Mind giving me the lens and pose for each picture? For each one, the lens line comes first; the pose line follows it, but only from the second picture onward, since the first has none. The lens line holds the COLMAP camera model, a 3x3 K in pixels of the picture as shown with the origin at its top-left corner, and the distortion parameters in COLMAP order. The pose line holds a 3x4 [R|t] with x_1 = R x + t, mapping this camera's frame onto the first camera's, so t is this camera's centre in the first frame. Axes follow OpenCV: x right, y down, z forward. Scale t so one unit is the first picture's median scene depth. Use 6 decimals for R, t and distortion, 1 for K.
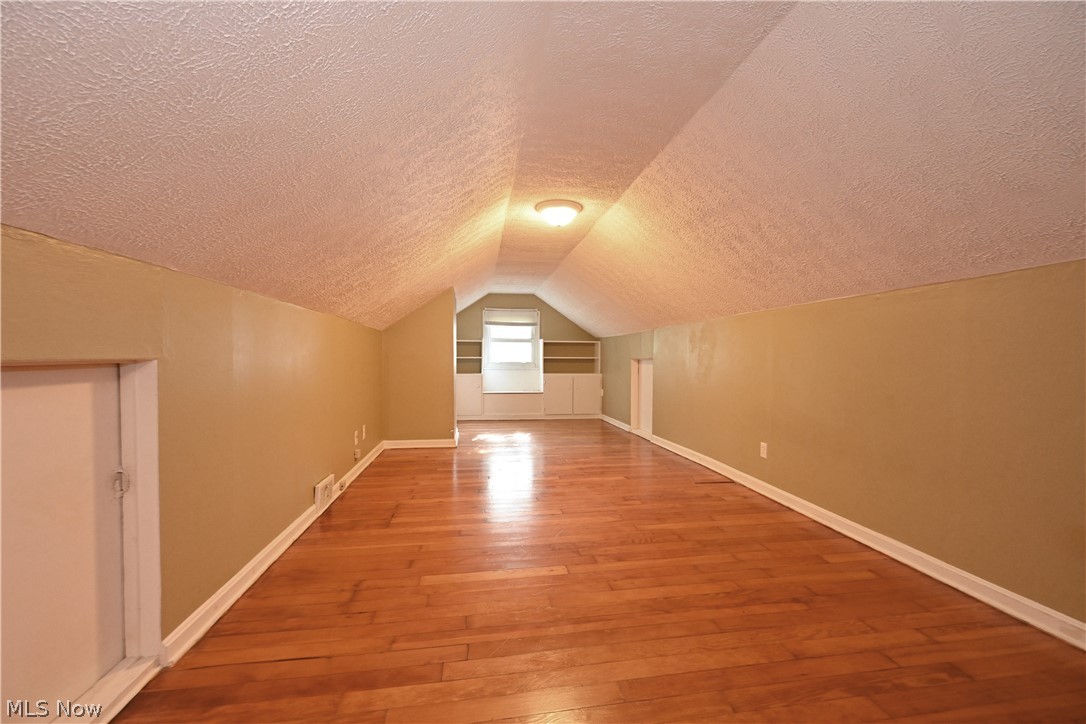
lens RADIAL K [[429.6, 0, 540.6], [0, 429.6, 363.9], [0, 0, 1]] dist [-0.001097, 0.000162]
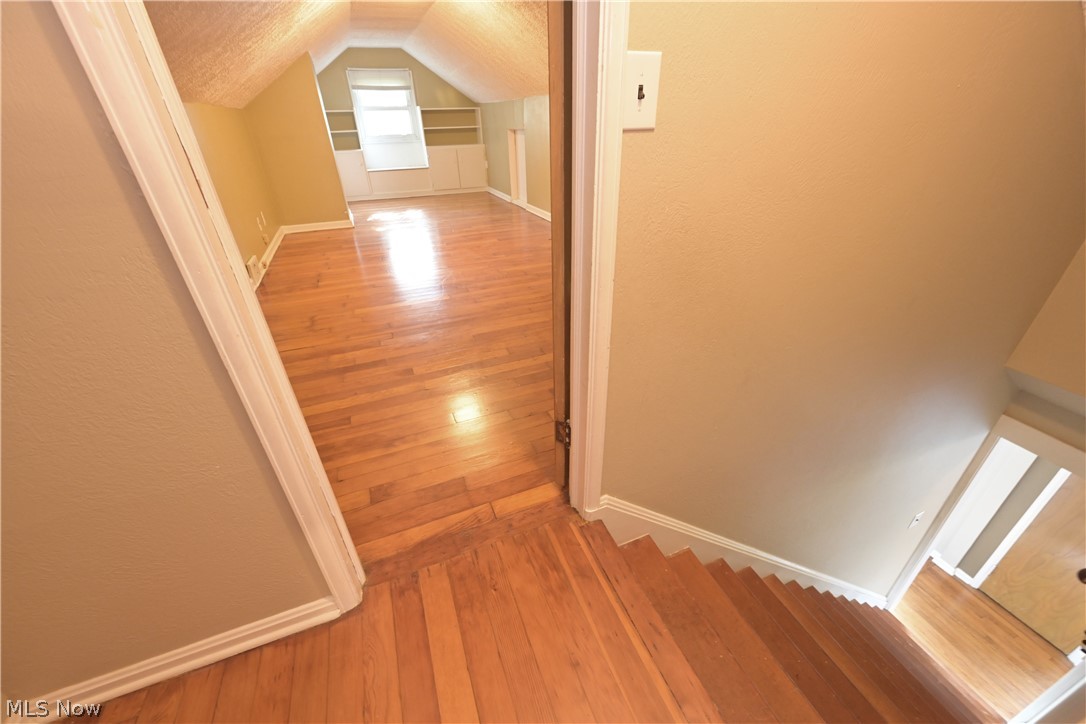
lens RADIAL K [[429.6, 0, 544.6], [0, 429.6, 363.3], [0, 0, 1]] dist [-0.001097, 0.000162]
pose [[0.973272, -0.136018, 0.185044, 0.034426], [0.028261, 0.870553, 0.491262, -0.034649], [-0.227911, -0.472902, 0.851129, -0.246367]]
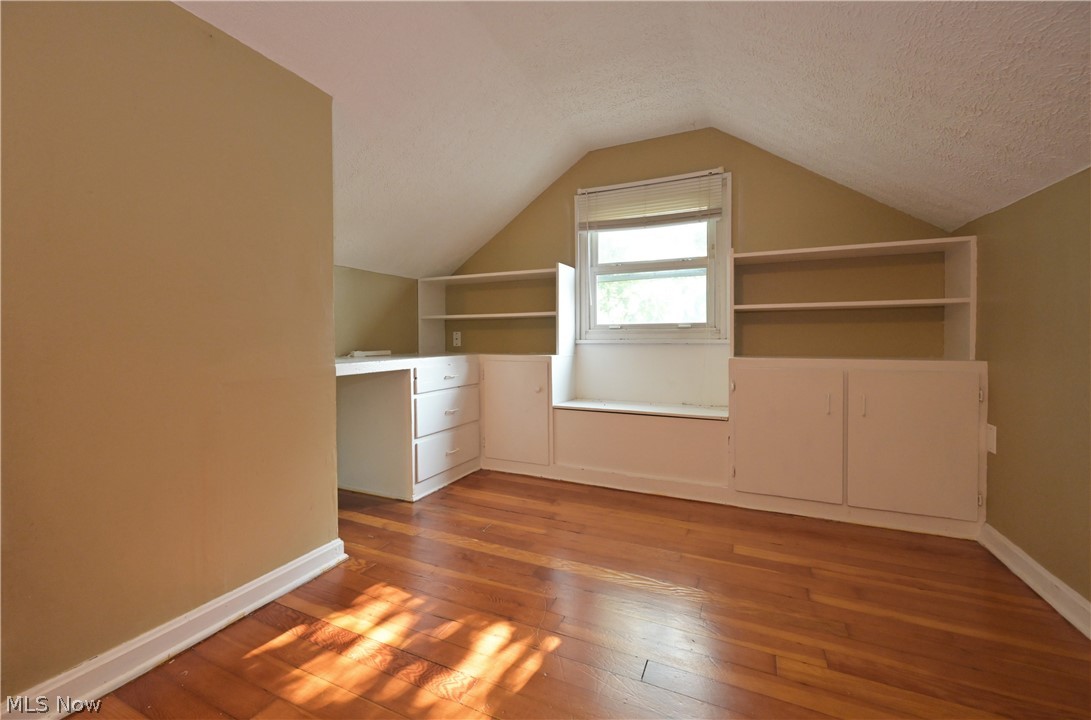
lens RADIAL K [[440.5, 0, 553.3], [0, 440.5, 340.0], [0, 0, 1]] dist [0.002725, 0.000293]
pose [[0.835347, -0.004818, -0.549702, 0.119670], [0.005686, 0.999984, -0.000125, 0.014706], [0.549694, -0.003022, 0.835361, 1.052323]]
